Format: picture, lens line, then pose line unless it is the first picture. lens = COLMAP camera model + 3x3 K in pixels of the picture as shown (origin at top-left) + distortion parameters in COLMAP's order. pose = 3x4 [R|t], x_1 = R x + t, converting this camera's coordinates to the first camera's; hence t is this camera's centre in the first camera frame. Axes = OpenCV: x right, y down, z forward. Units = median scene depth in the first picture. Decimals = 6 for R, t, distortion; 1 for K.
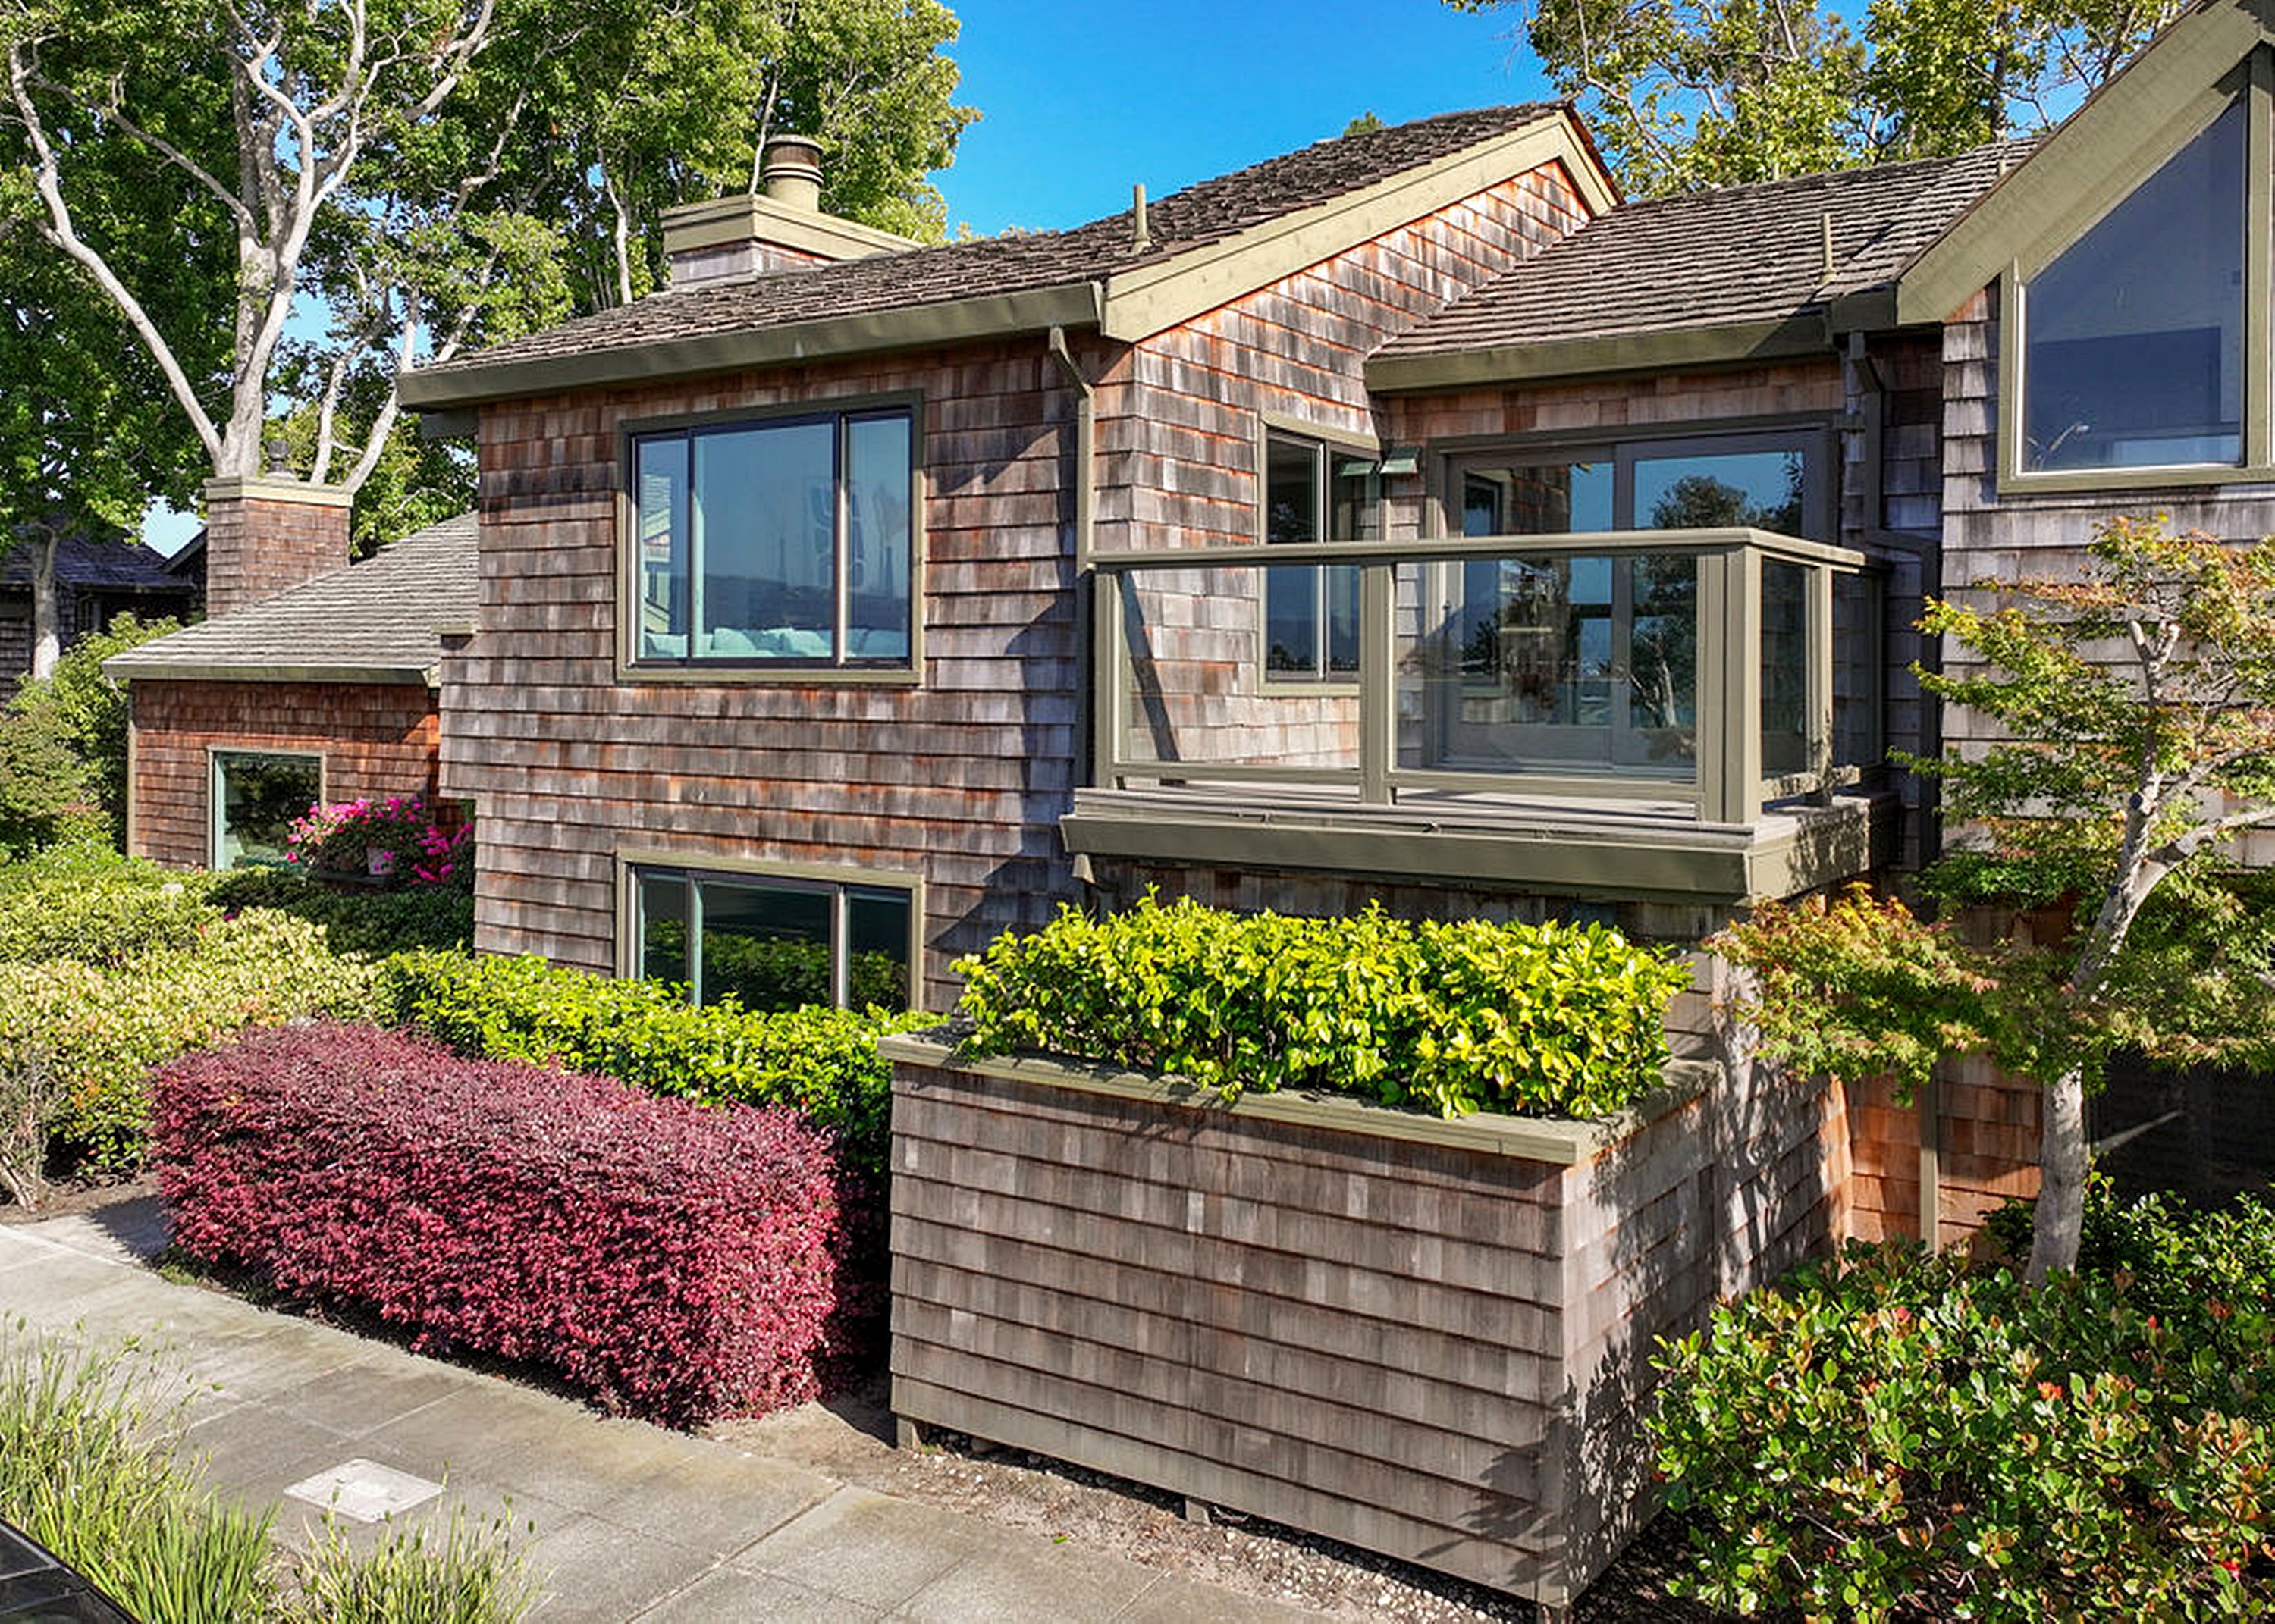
lens RADIAL K [[1855.3, 0, 1235.0], [0, 1855.3, 688.2], [0, 0, 1]] dist [0.006213, 0.003280]
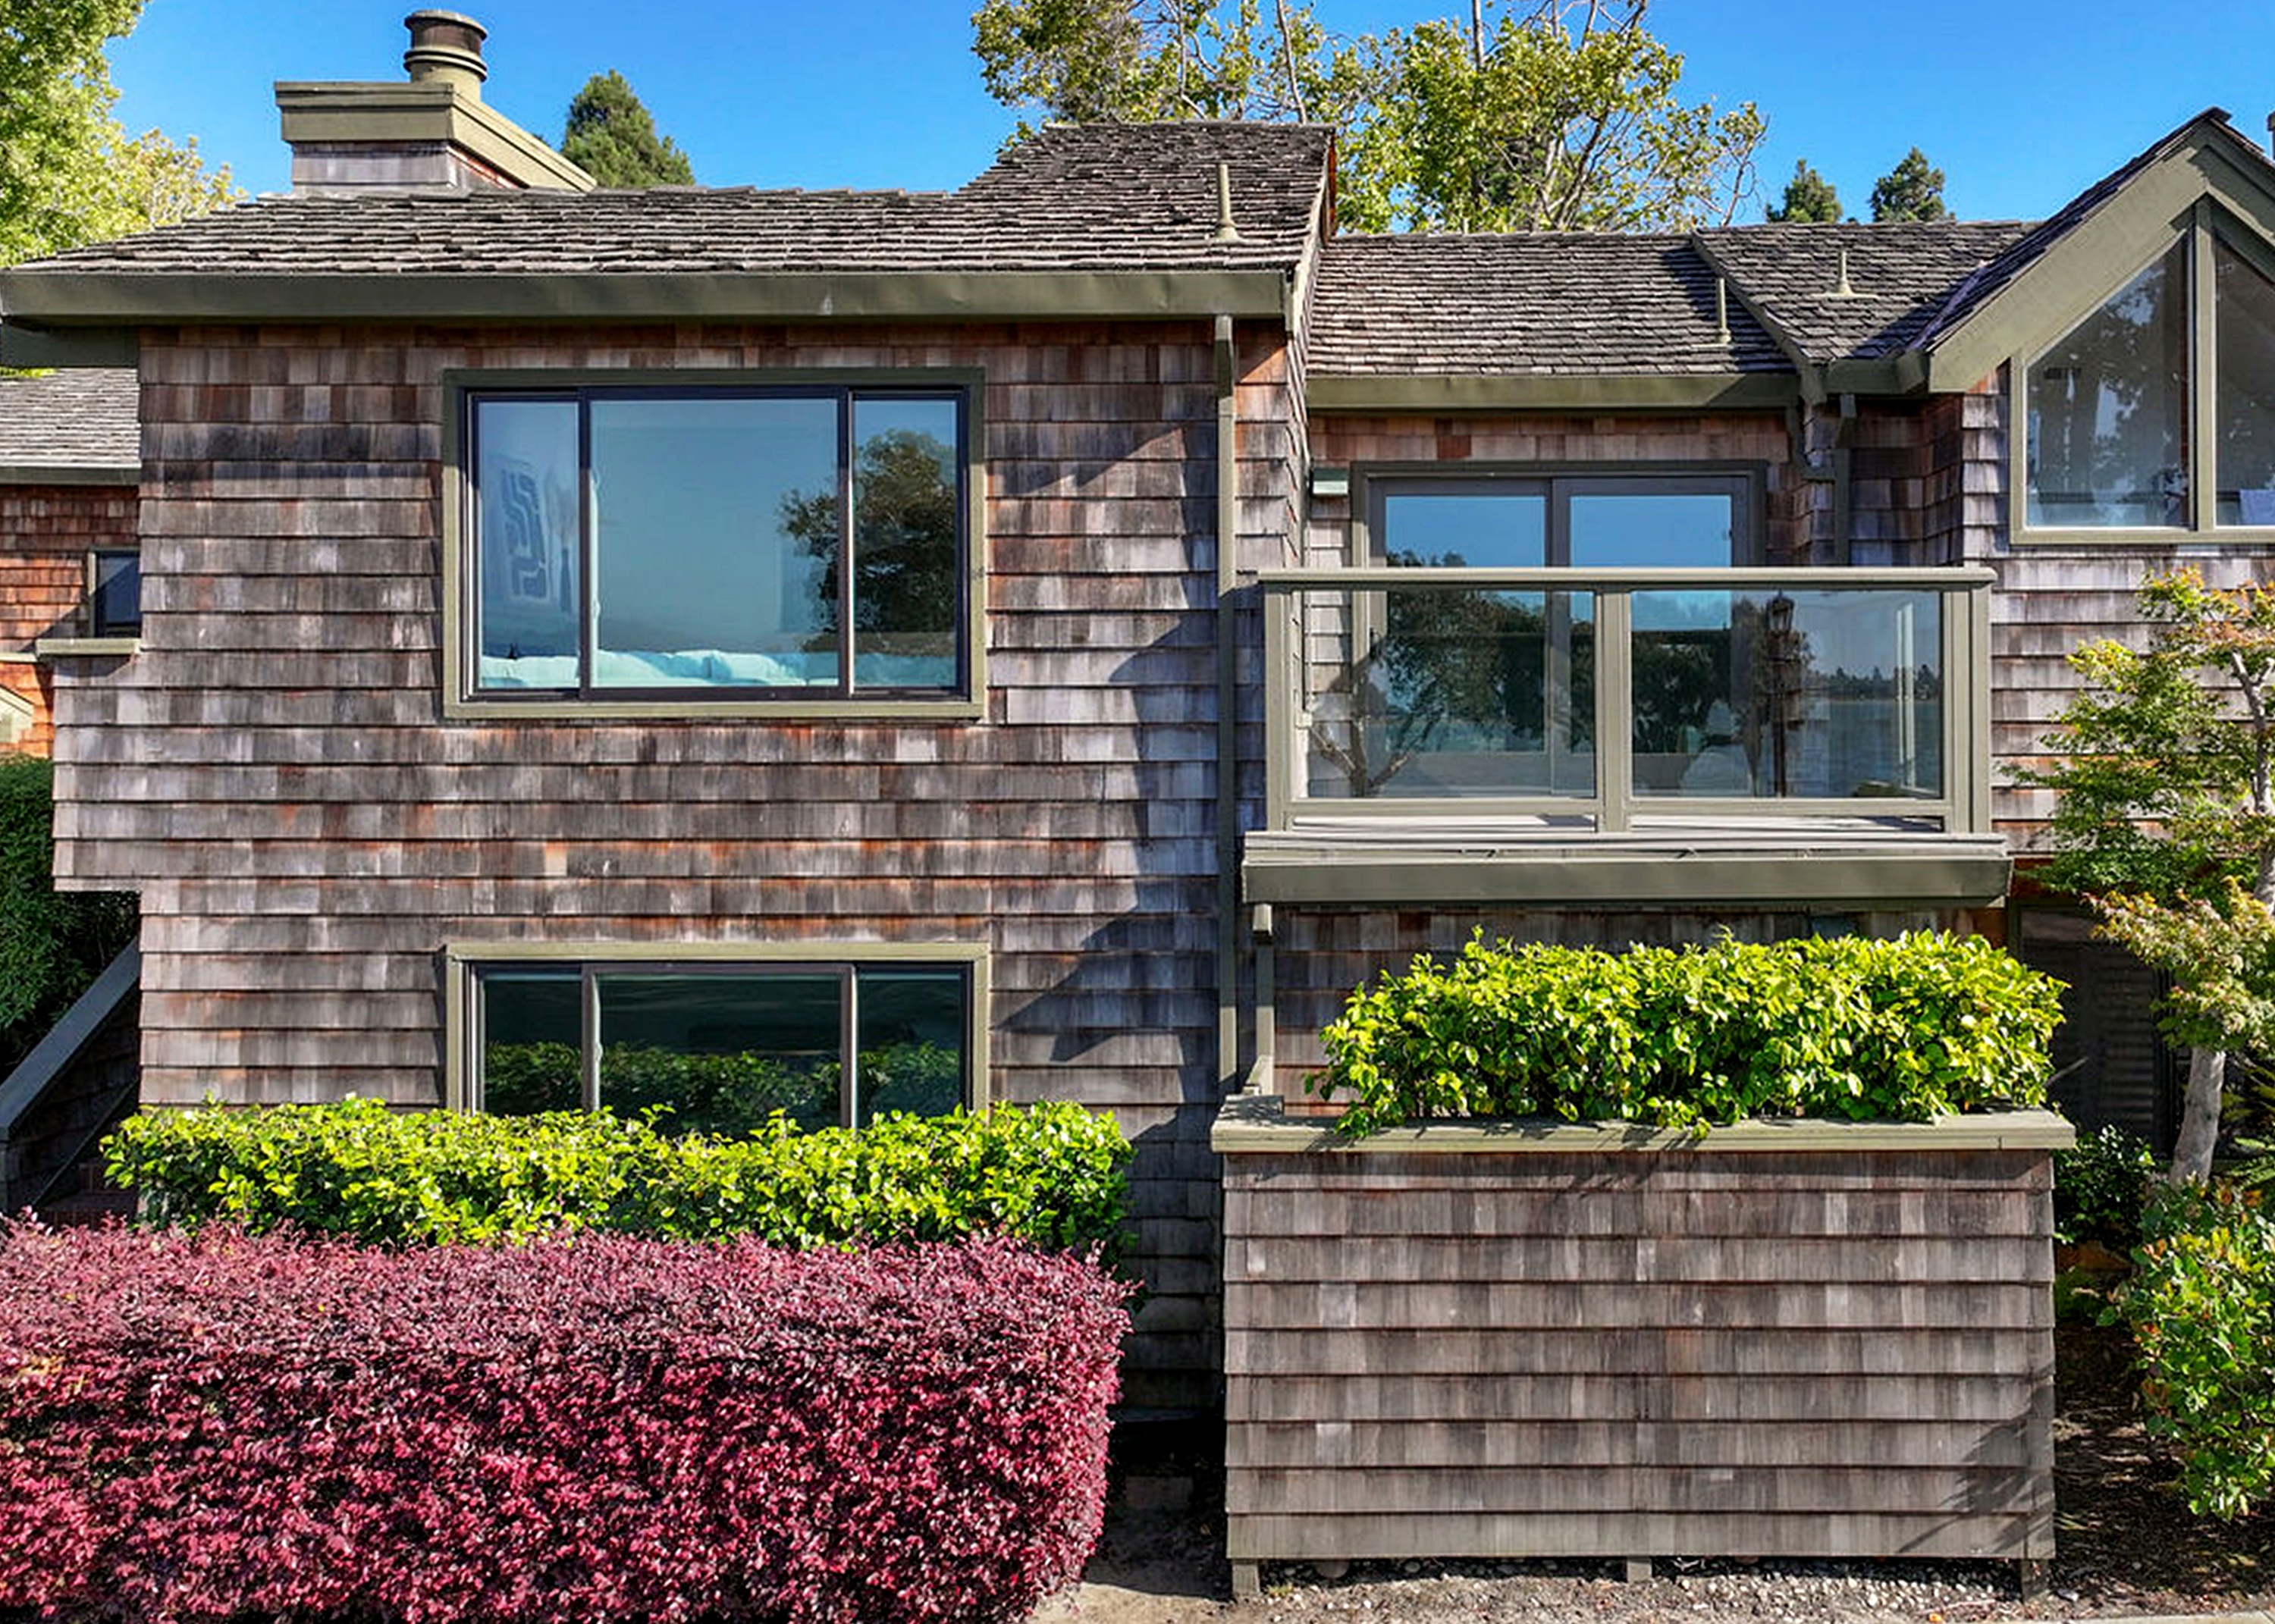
lens RADIAL K [[1958.9, 0, 1138.1], [0, 1958.9, 719.5], [0, 0, 1]] dist [0.004817, 0.002140]
pose [[0.841615, -0.010715, 0.539972, -0.608796], [0.010815, 0.999937, 0.002986, -0.003507], [-0.539970, 0.003326, 0.841678, 0.218560]]
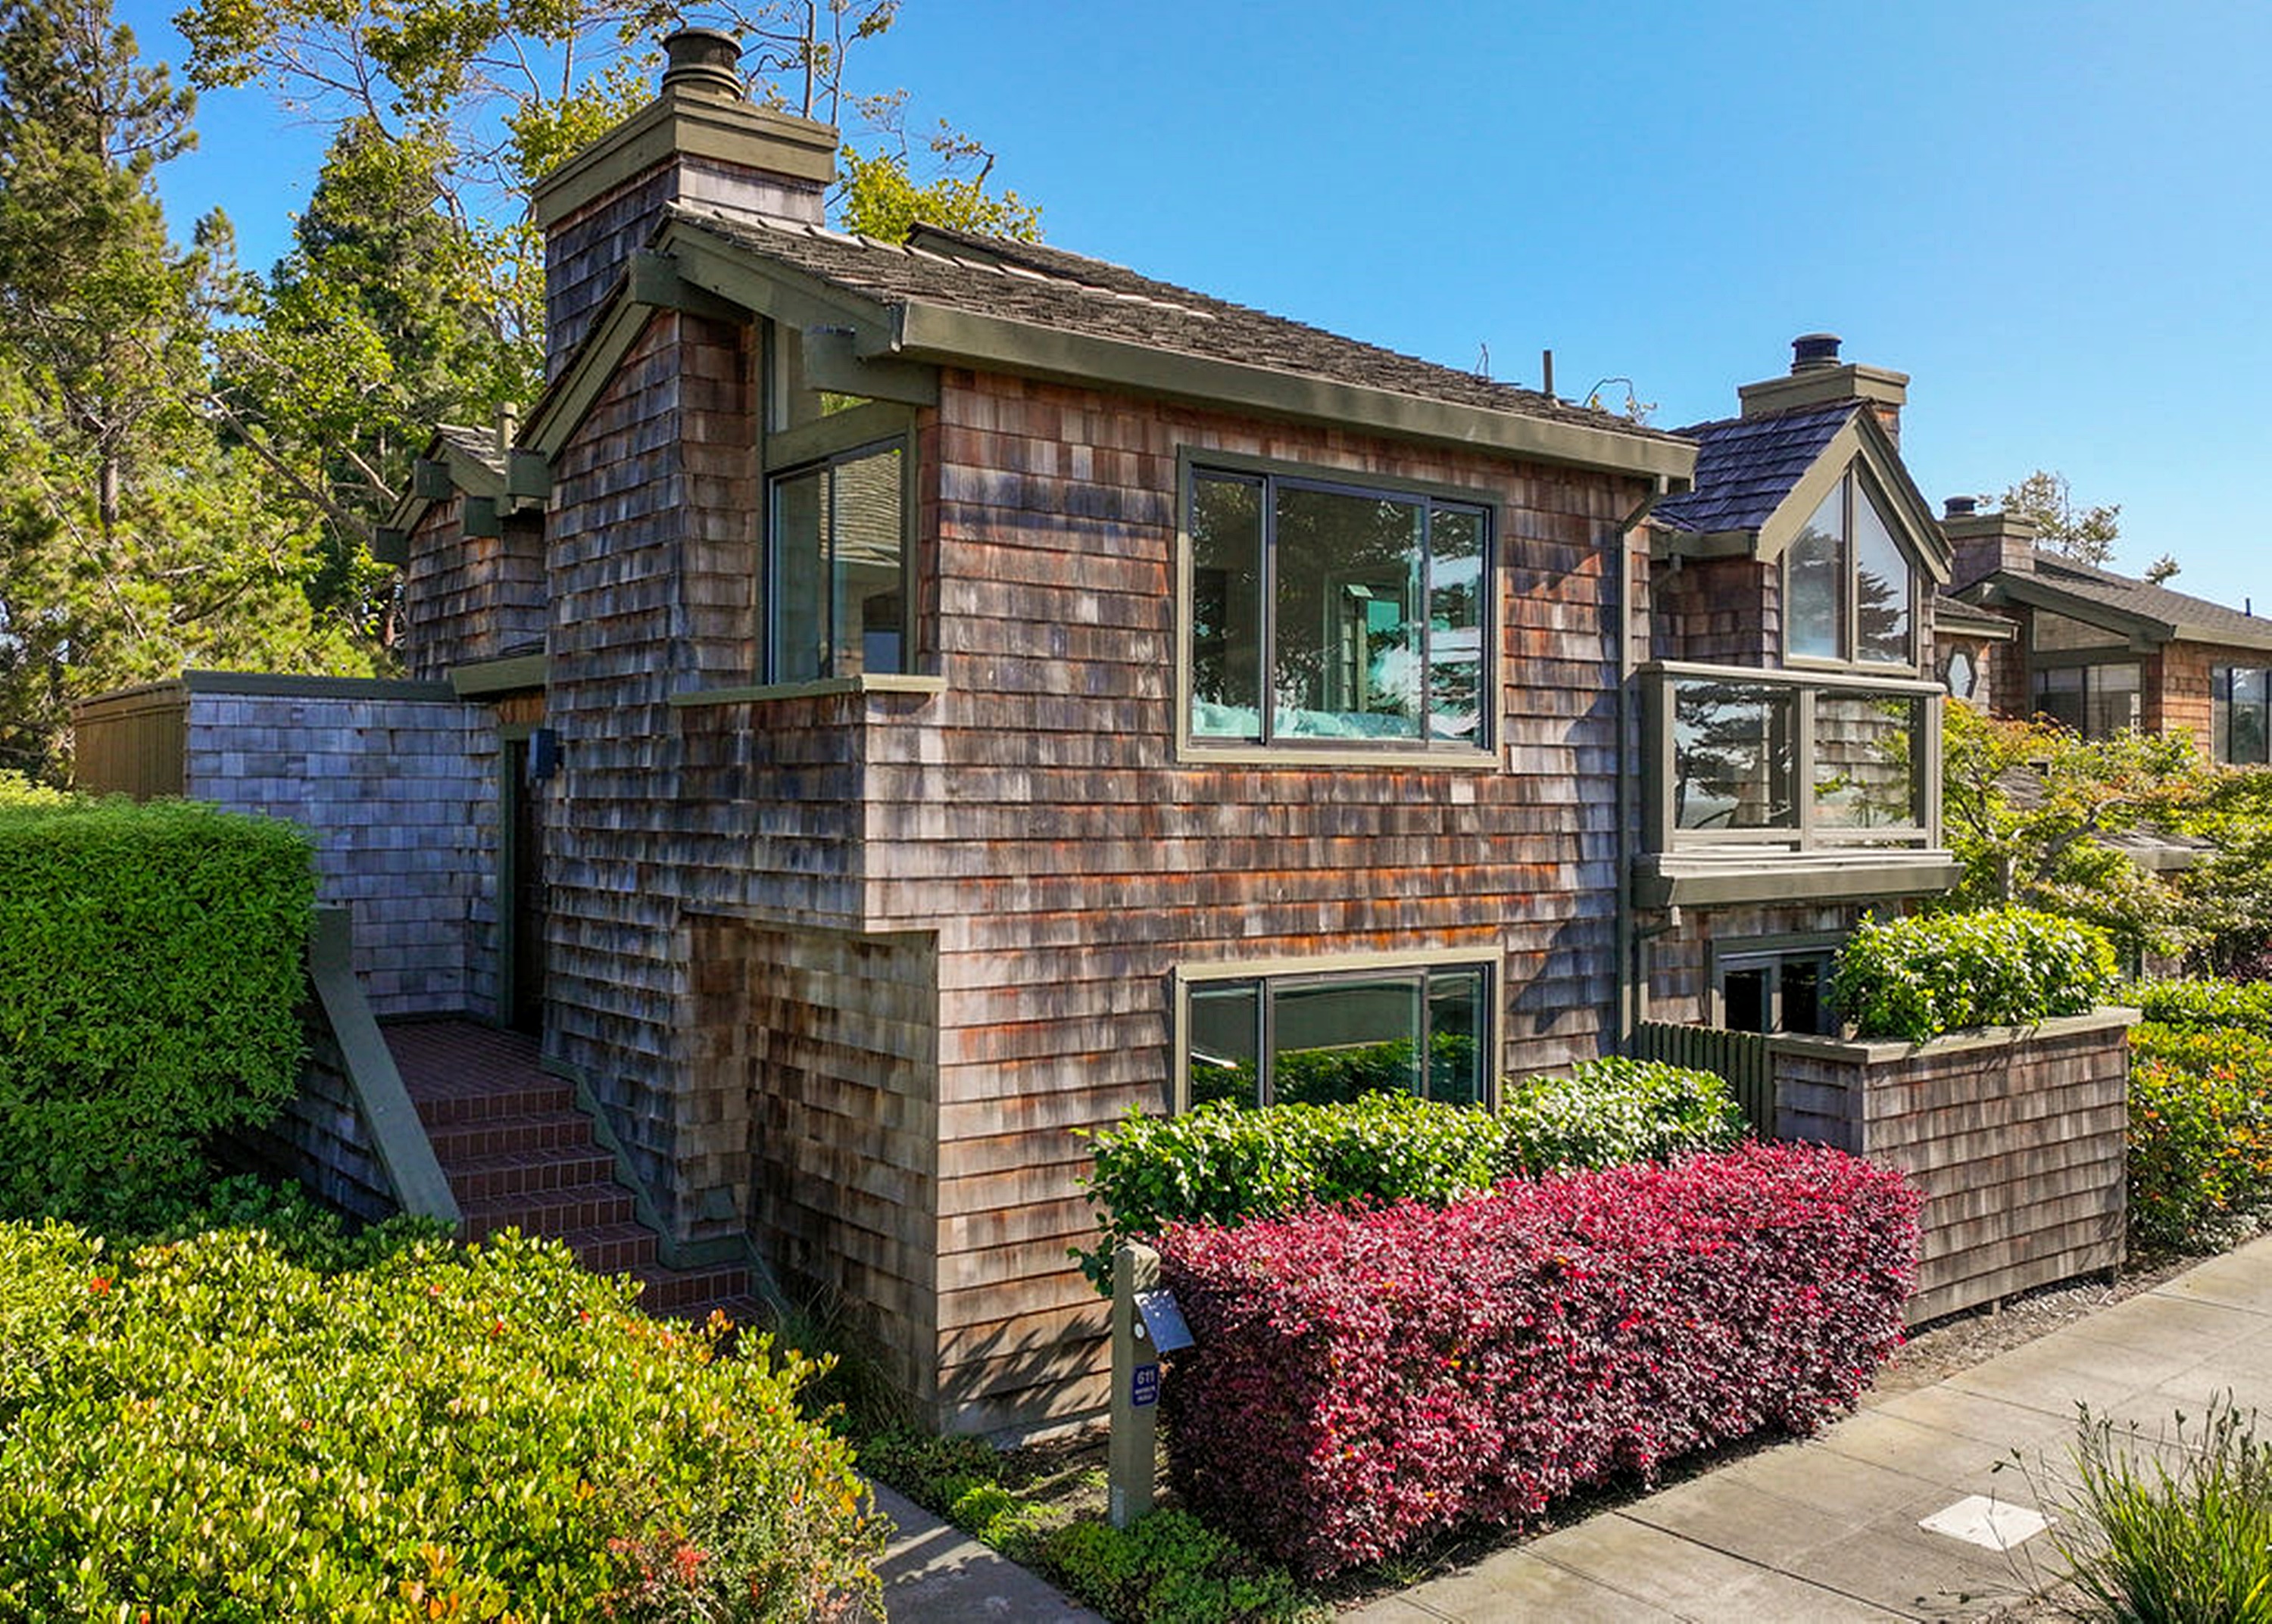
lens RADIAL K [[1934.2, 0, 1136.0], [0, 1934.2, 812.0], [0, 0, 1]] dist [0.009380, 0.003058]
pose [[0.328771, -0.013591, 0.944312, -1.331639], [0.002601, 0.999906, 0.013485, 0.007318], [-0.944406, -0.001977, 0.328775, 0.855914]]
